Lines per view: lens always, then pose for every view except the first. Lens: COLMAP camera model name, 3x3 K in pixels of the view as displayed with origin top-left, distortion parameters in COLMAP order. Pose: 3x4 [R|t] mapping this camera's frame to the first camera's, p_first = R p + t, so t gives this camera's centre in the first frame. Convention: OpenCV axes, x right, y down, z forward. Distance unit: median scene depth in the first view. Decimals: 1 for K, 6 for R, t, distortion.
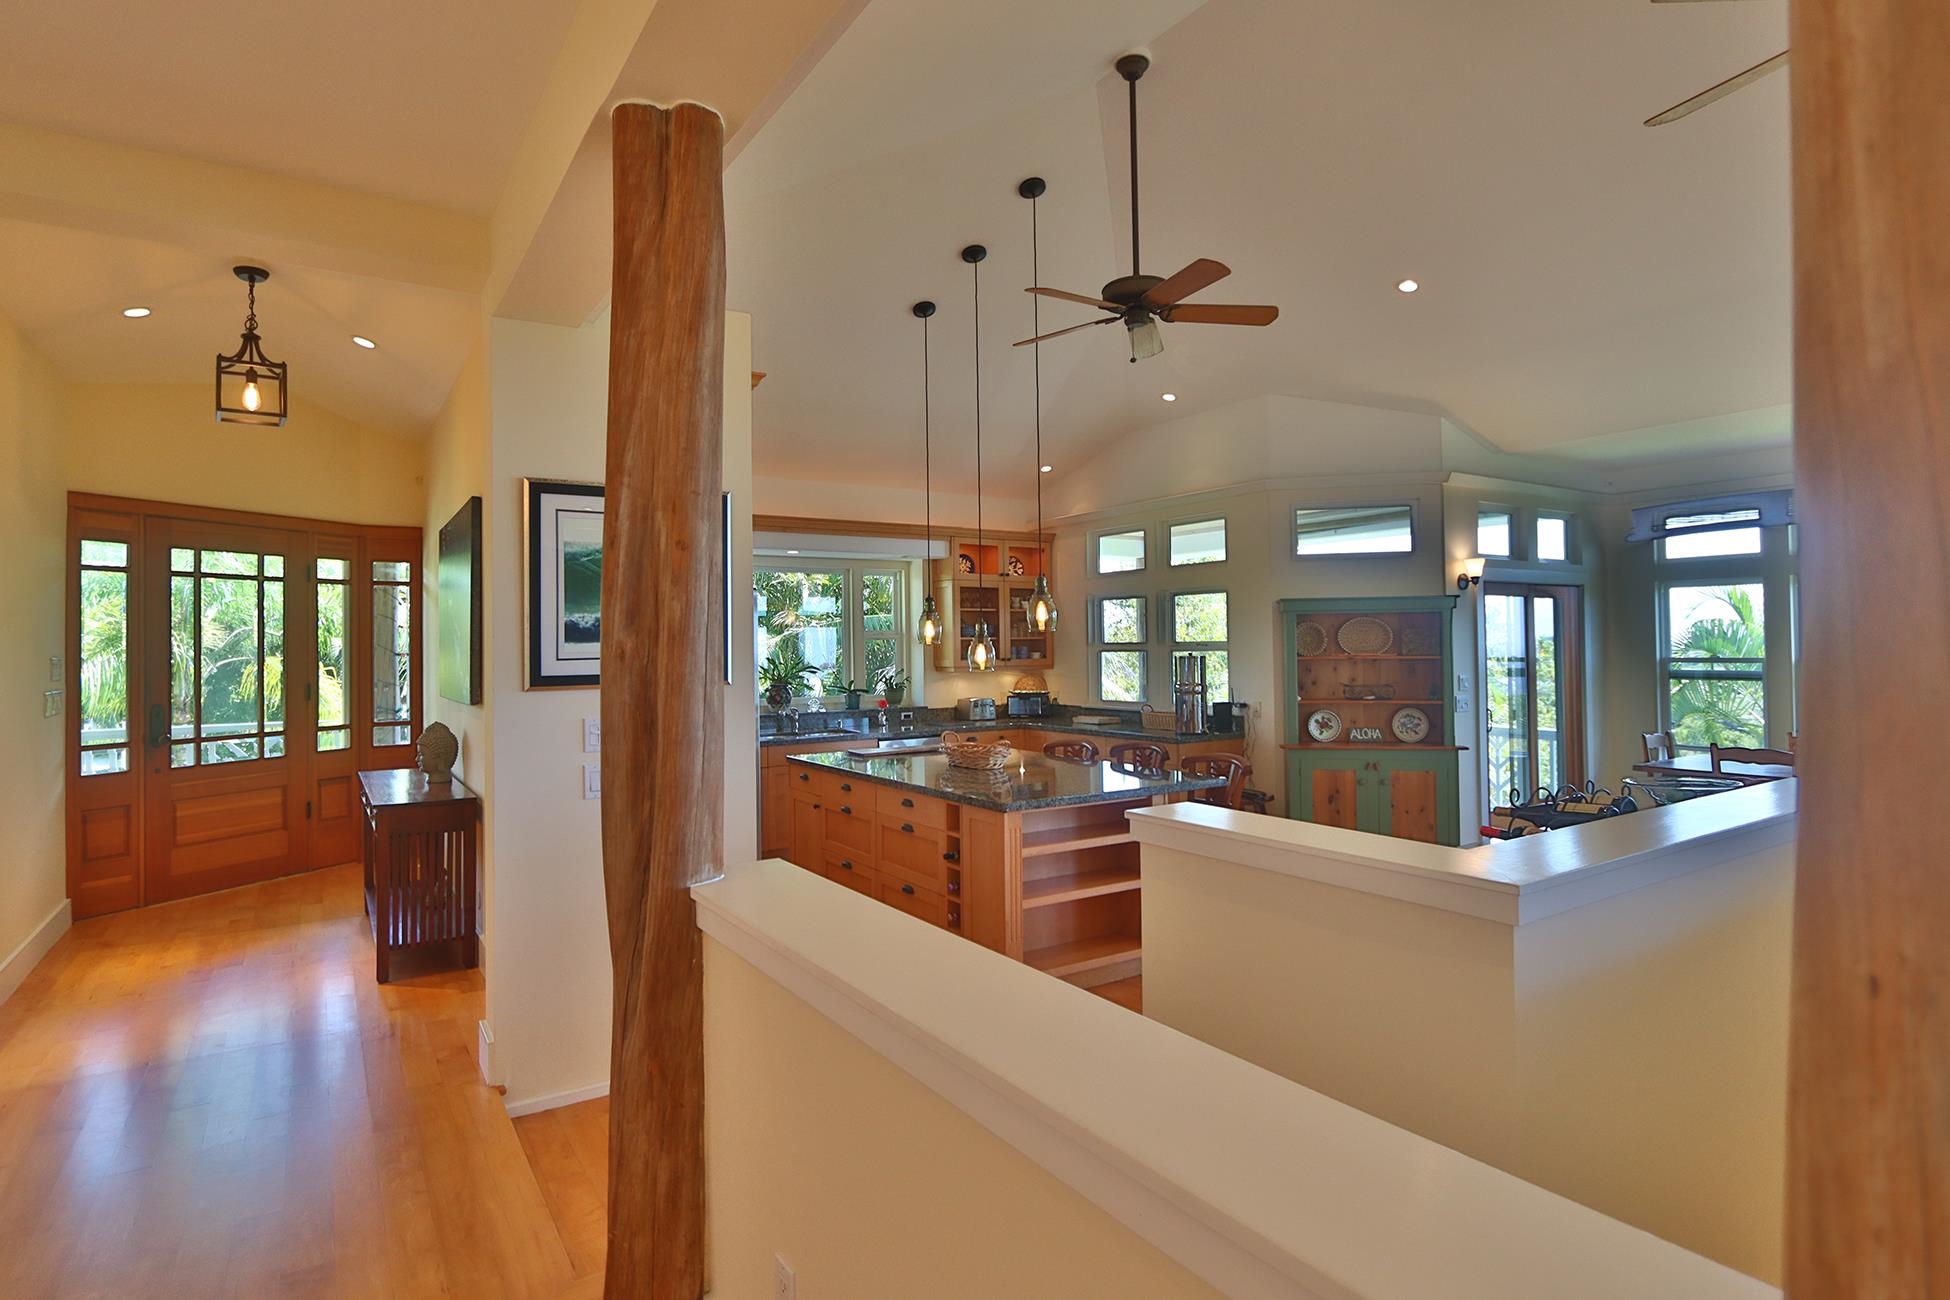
lens RADIAL K [[994.7, 0, 955.3], [0, 994.7, 638.1], [0, 0, 1]] dist [-0.015513, 0.001185]
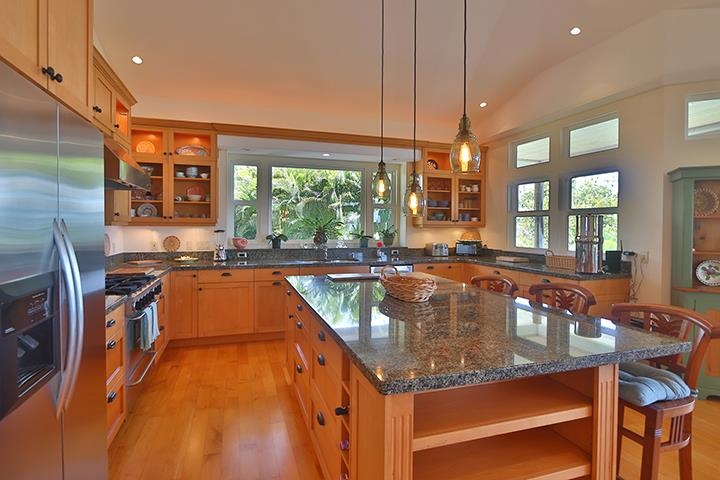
lens RADIAL K [[367.3, 0, 352.7], [0, 367.3, 235.6], [0, 0, 1]] dist [-0.015513, 0.001185]
pose [[0.966459, 0.026361, -0.255465, 0.044385], [-0.017160, 0.999124, 0.038180, 0.026607], [0.256247, -0.032516, 0.966064, 0.368324]]
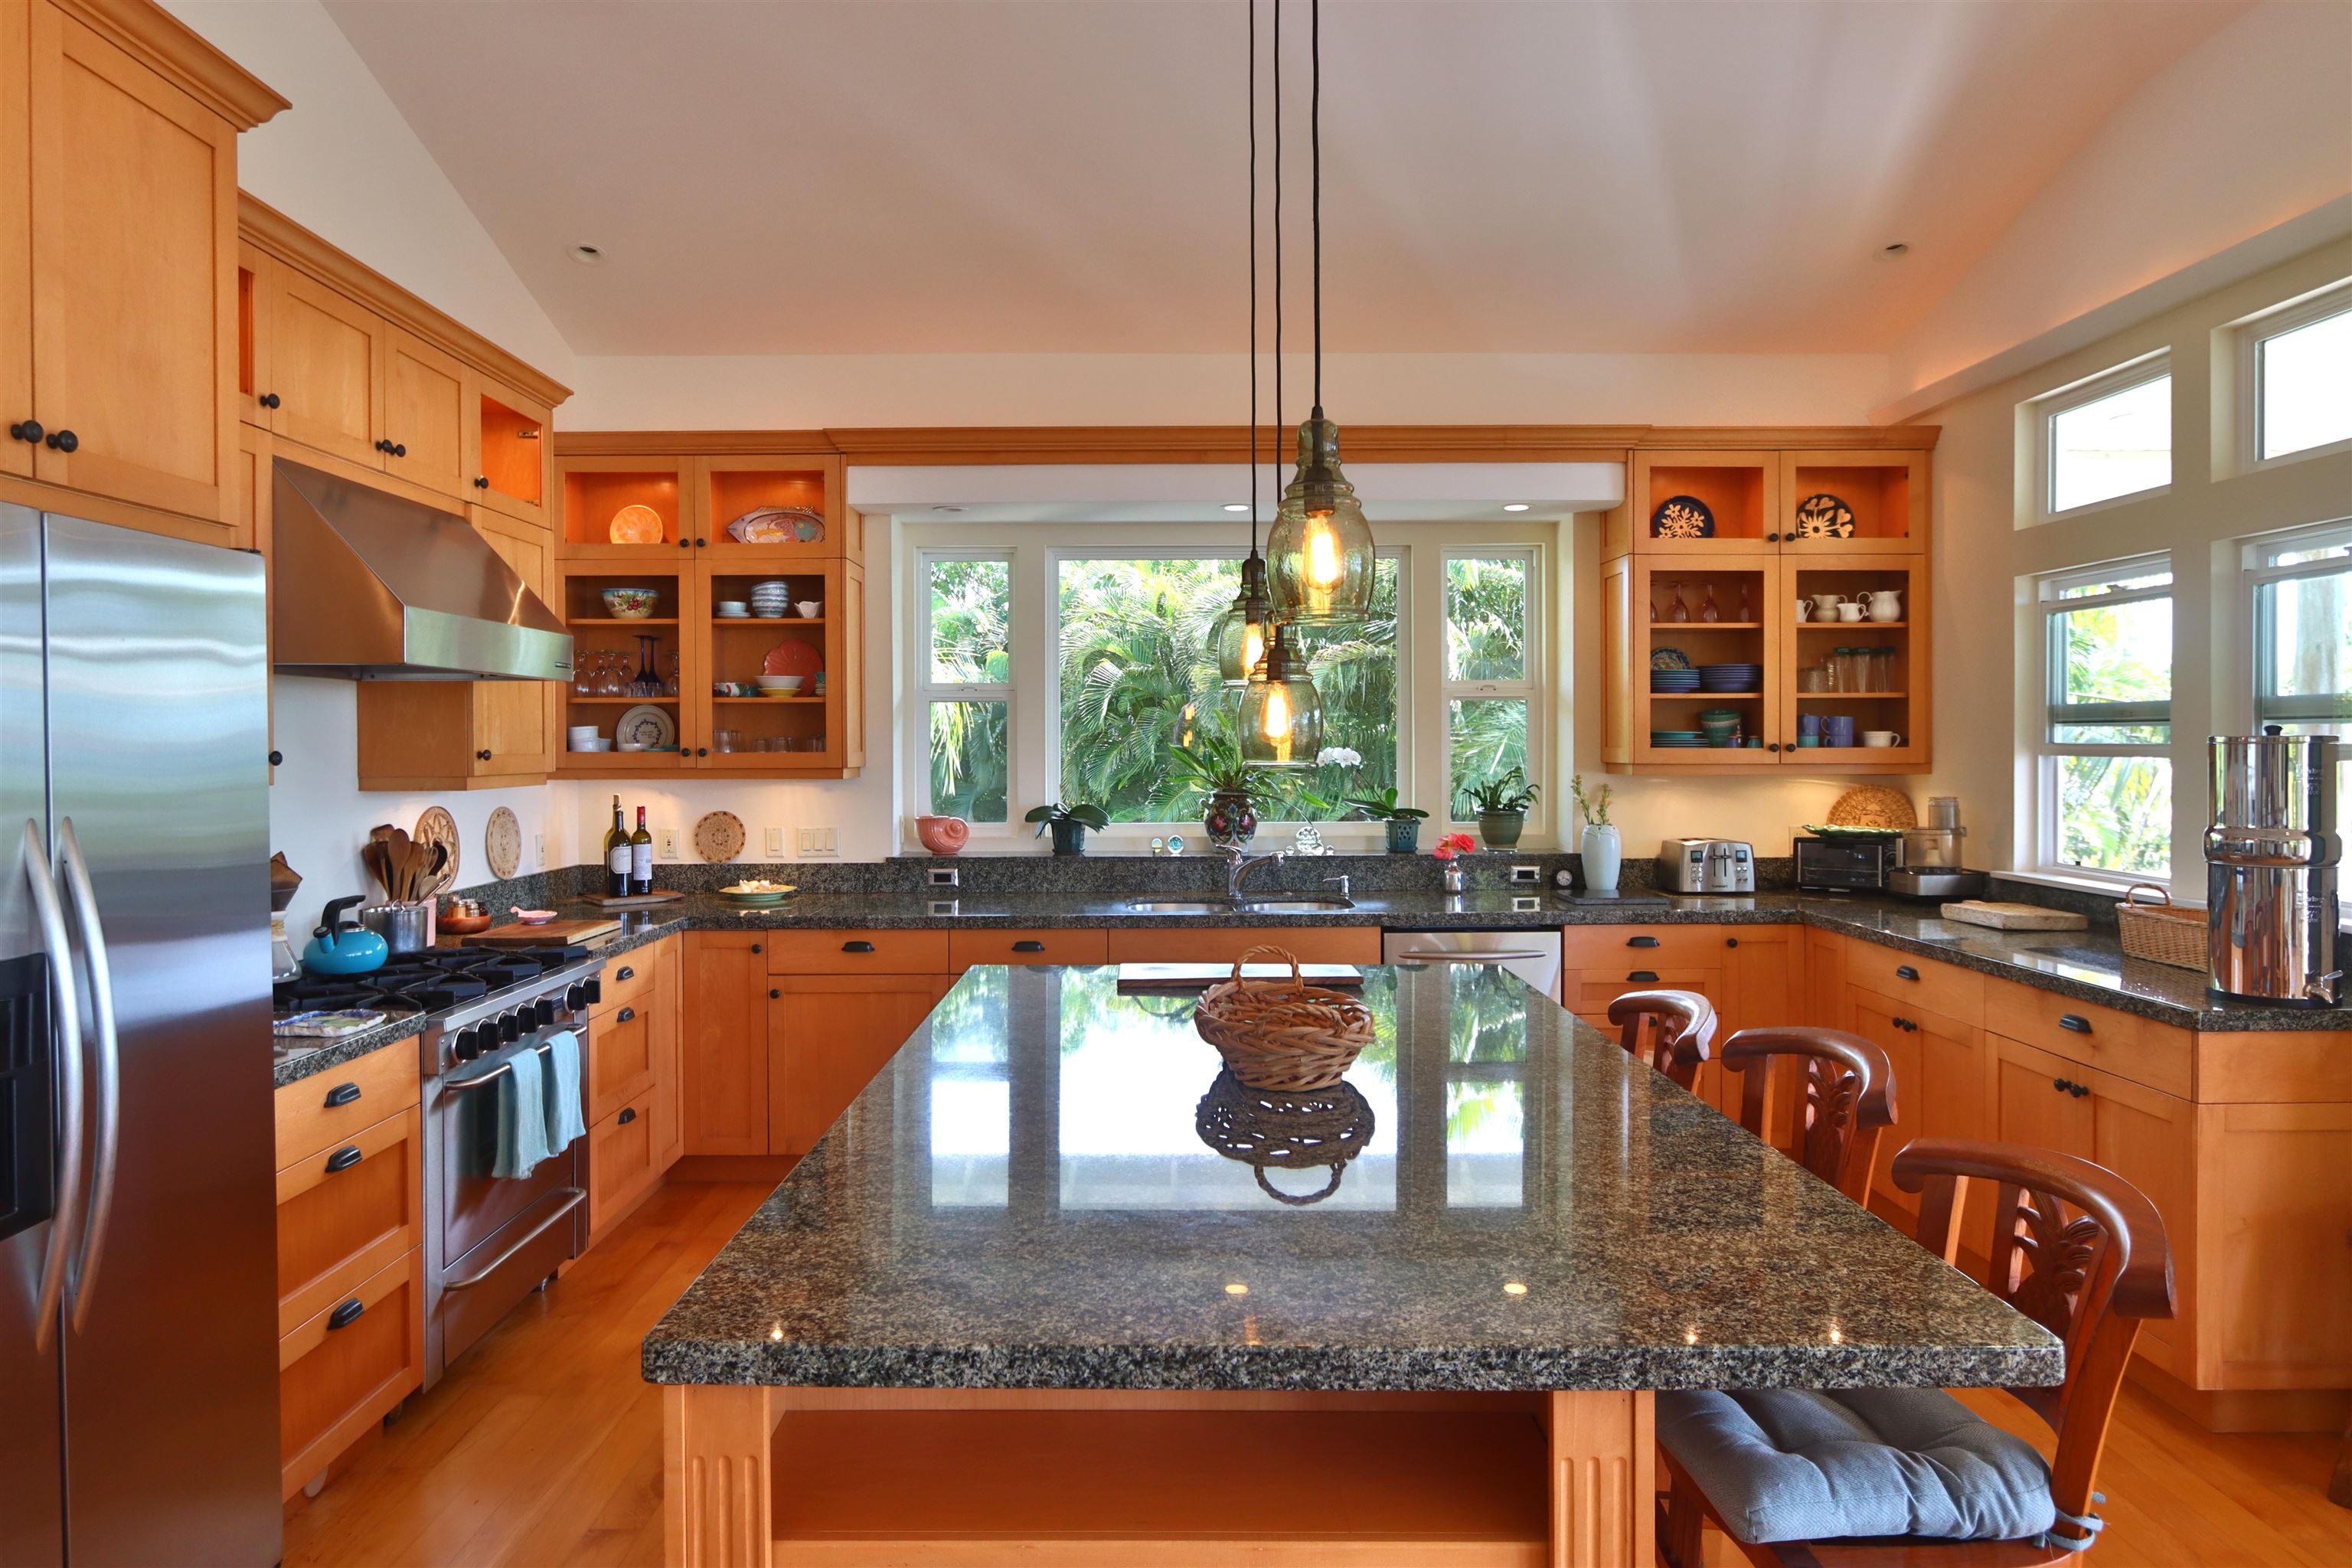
lens RADIAL K [[1436.8, 0, 1150.8], [0, 1436.8, 774.9], [0, 0, 1]] dist [-0.003611, 0.000357]
pose [[0.843199, 0.021519, -0.537171, 0.154904], [-0.001983, 0.999316, 0.036920, 0.011902], [0.537598, -0.030065, 0.842665, 0.386990]]
